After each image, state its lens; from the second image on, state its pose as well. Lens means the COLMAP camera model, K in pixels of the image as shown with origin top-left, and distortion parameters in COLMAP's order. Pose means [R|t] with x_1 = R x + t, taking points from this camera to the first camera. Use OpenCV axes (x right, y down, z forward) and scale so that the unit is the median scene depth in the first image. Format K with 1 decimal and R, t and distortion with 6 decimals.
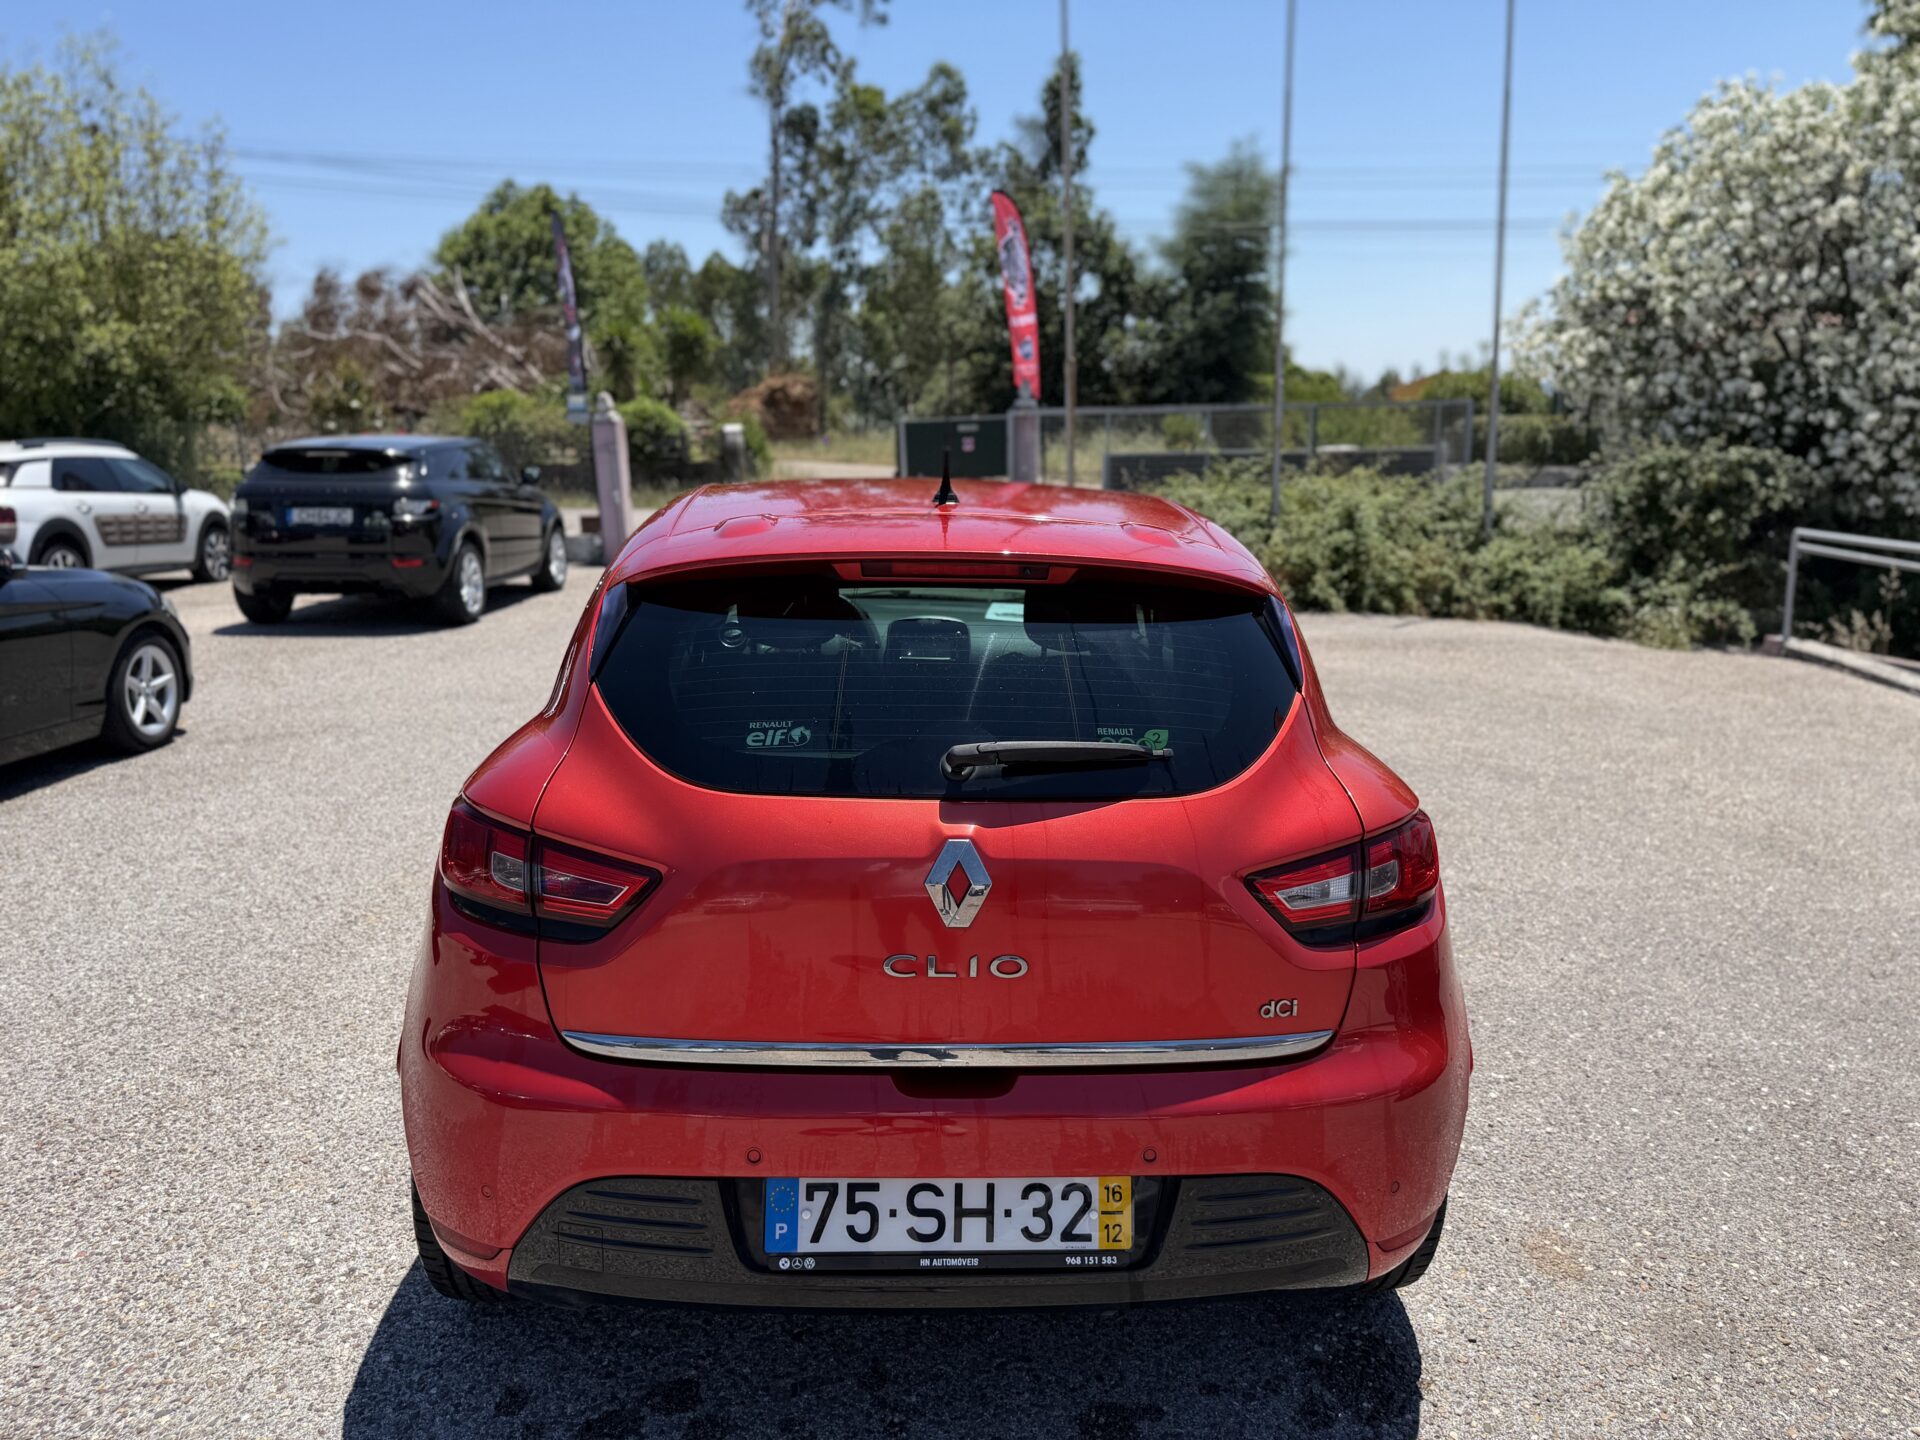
lens RADIAL K [[1327.3, 0, 951.5], [0, 1327.3, 715.8], [0, 0, 1]] dist [0.038863, -0.066379]
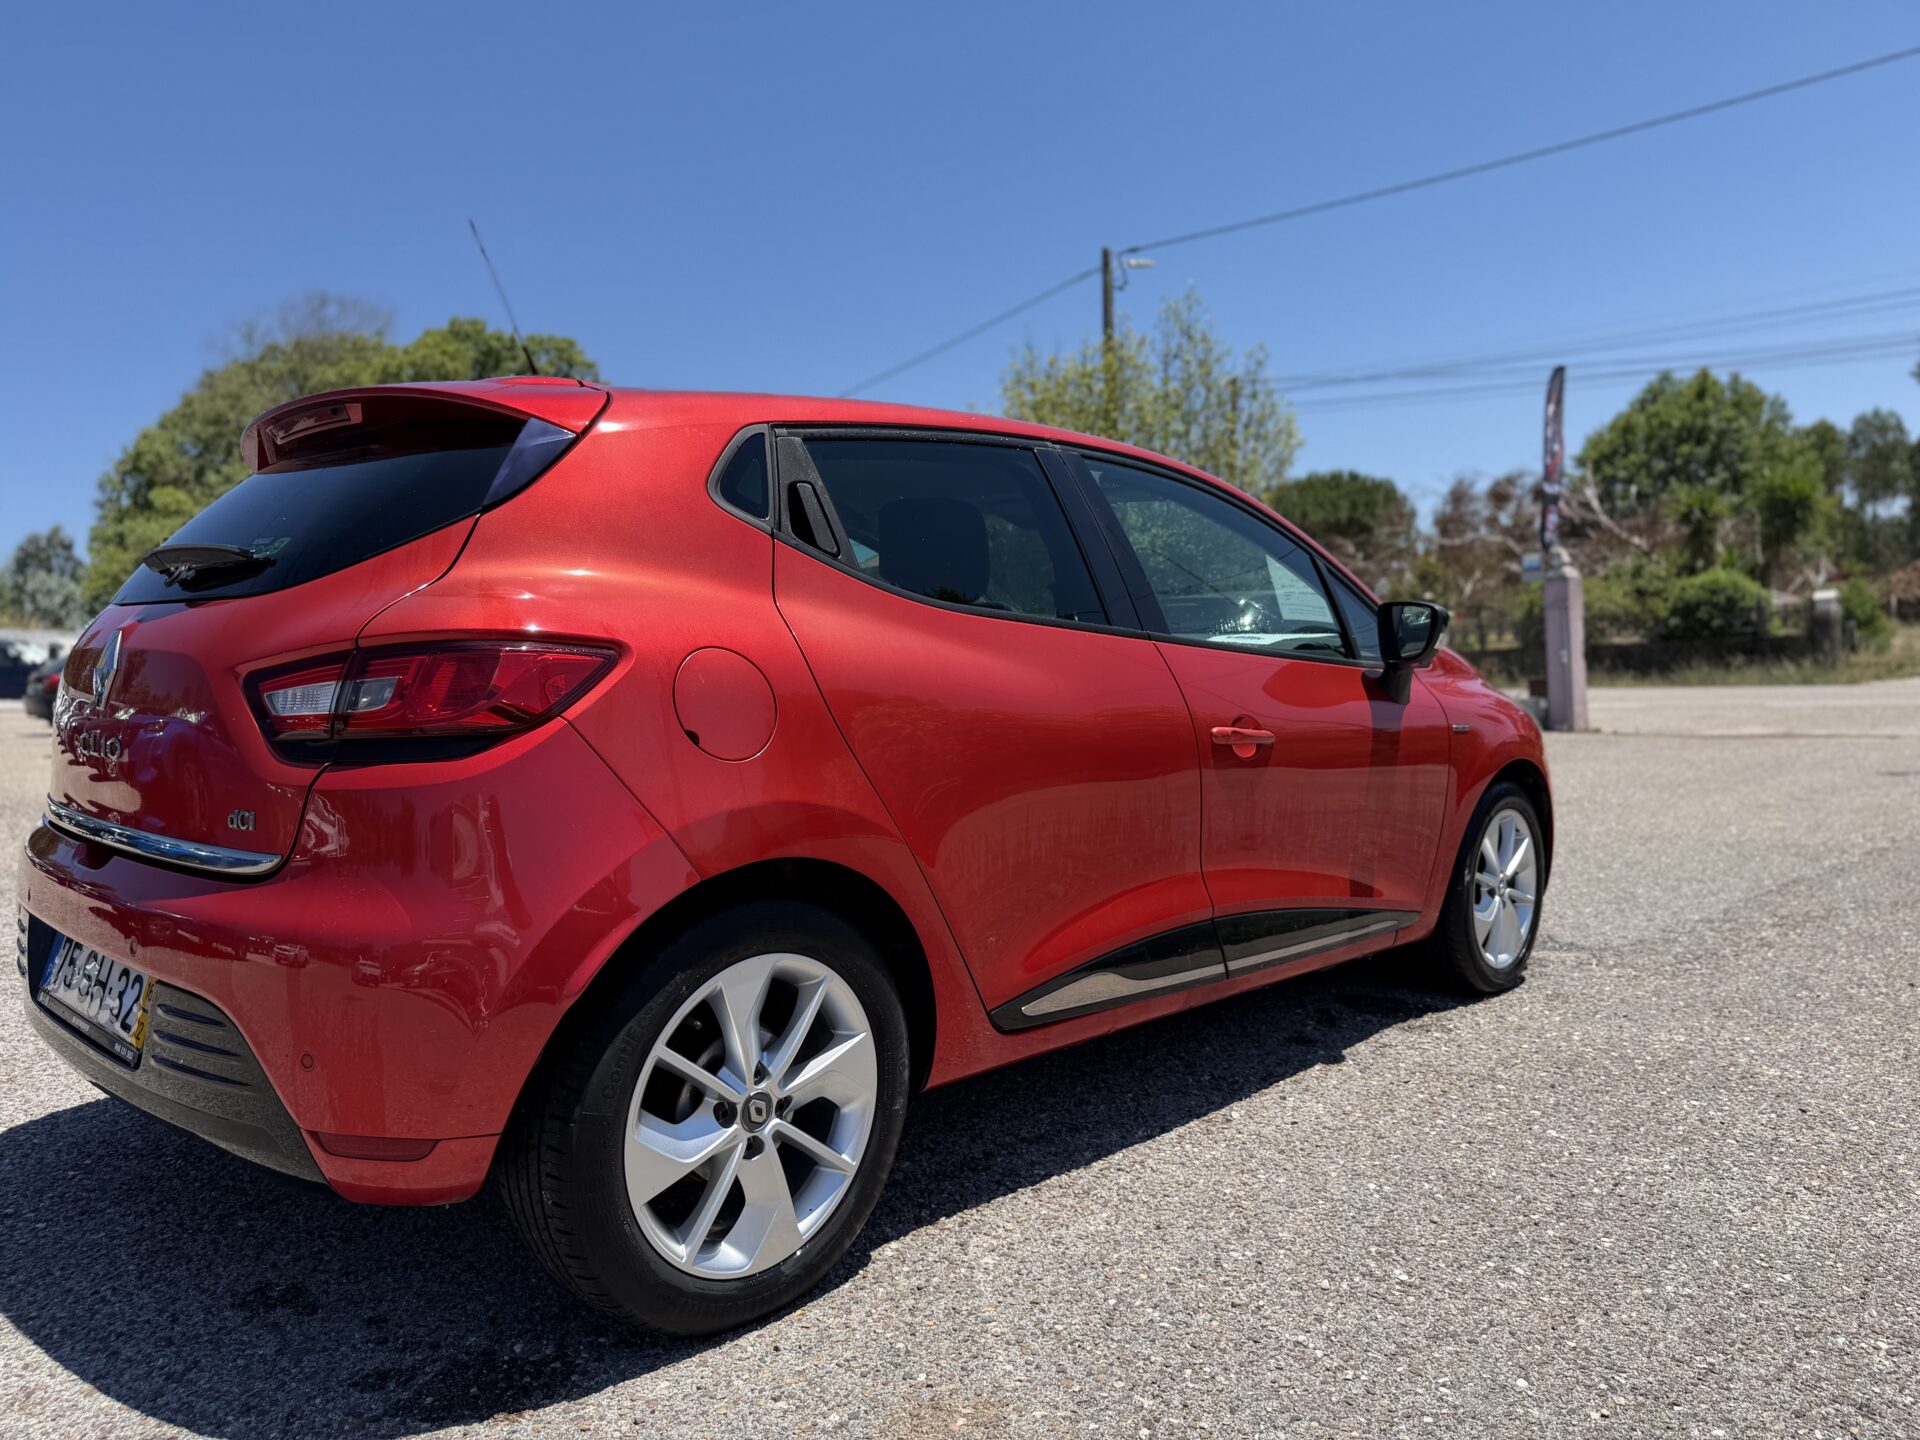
lens RADIAL K [[1327.3, 0, 951.5], [0, 1327.3, 715.8], [0, 0, 1]] dist [0.038863, -0.066379]
pose [[0.699045, 0.013024, -0.714959, 0.131330], [-0.117993, 0.988230, -0.097364, 0.019259], [0.705276, 0.152422, 0.692354, 0.074232]]
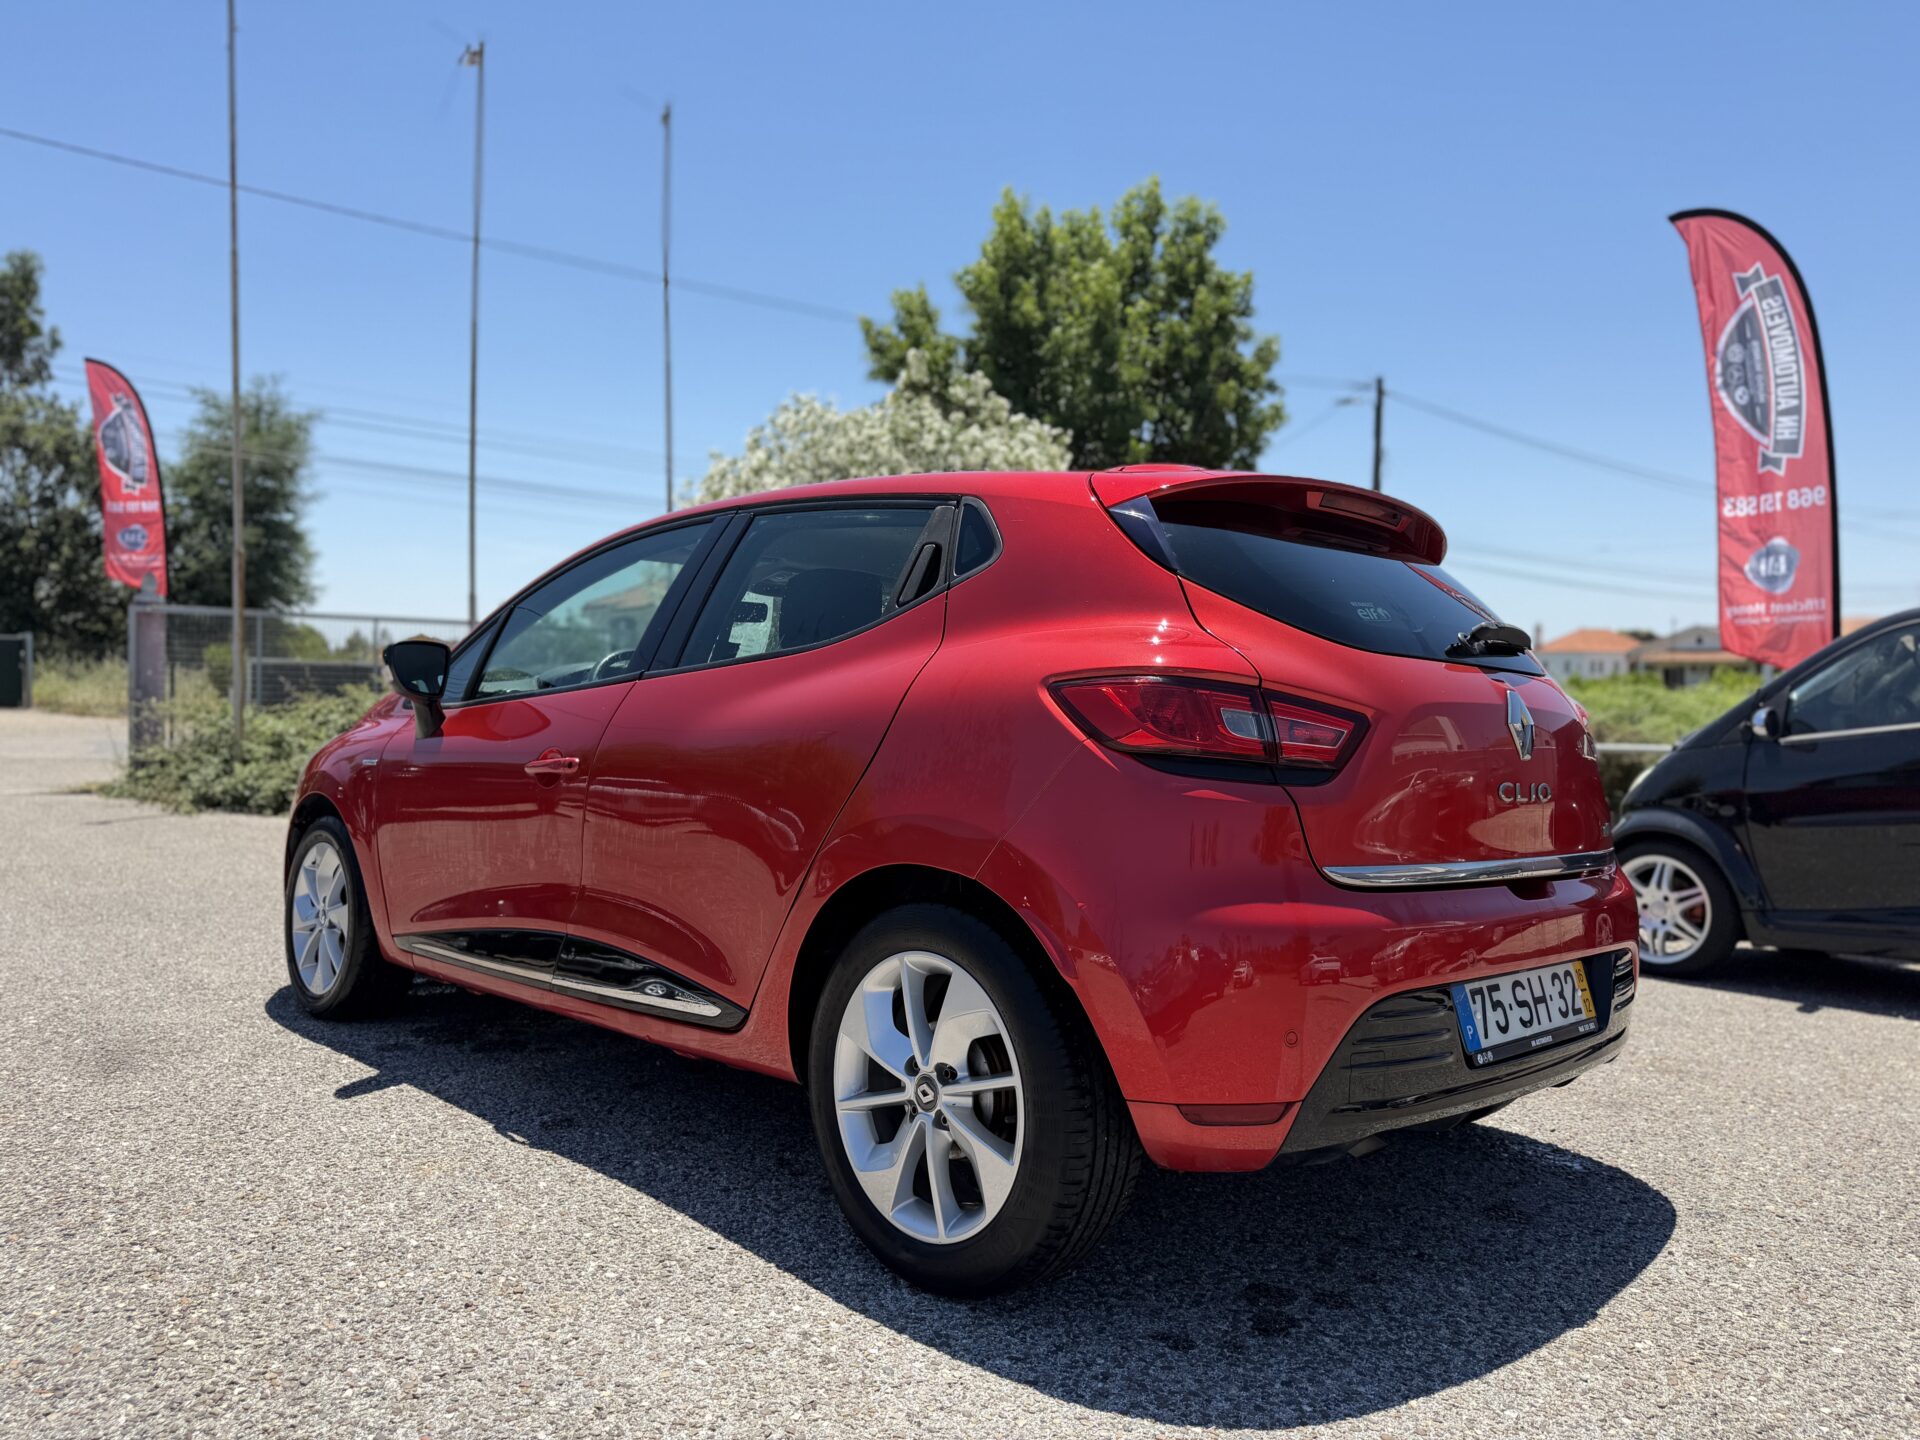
lens RADIAL K [[1327.3, 0, 951.5], [0, 1327.3, 715.8], [0, 0, 1]] dist [0.038863, -0.066379]
pose [[0.759243, 0.020812, 0.650474, -0.126582], [0.103135, 0.983011, -0.151832, 0.025698], [-0.642583, 0.182364, 0.744198, 0.039879]]
